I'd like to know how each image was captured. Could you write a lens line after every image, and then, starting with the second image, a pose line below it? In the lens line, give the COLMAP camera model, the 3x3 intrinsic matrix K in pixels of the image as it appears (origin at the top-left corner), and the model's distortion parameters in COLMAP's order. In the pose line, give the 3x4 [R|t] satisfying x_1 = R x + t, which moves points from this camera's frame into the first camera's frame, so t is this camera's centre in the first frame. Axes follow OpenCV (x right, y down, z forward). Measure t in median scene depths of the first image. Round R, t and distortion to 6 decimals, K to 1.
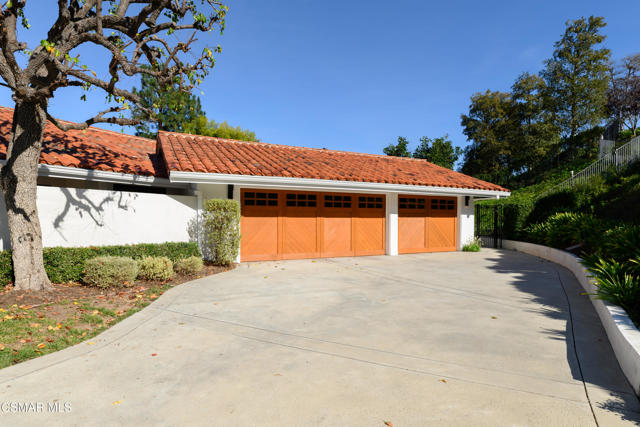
lens RADIAL K [[391.4, 0, 310.5], [0, 391.4, 211.9], [0, 0, 1]] dist [0.004582, 0.002652]
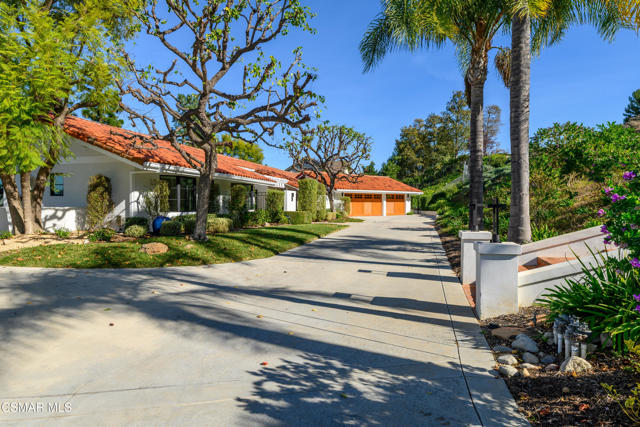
lens RADIAL K [[391.4, 0, 310.5], [0, 391.4, 211.9], [0, 0, 1]] dist [0.004582, 0.002652]
pose [[0.981781, -0.011944, 0.189638, -0.725936], [0.005480, 0.999387, 0.034576, -0.014140], [-0.189935, -0.032907, 0.981245, -1.423773]]
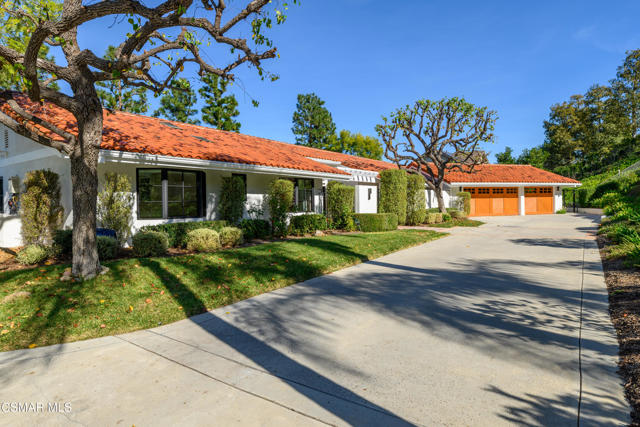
lens RADIAL K [[378.6, 0, 319.9], [0, 378.6, 202.1], [0, 0, 1]] dist [0.002218, 0.001083]
pose [[0.989269, -0.024683, -0.144002, -0.509842], [0.026557, 0.999586, 0.011104, -0.012401], [0.143669, -0.014809, 0.989515, -1.053610]]
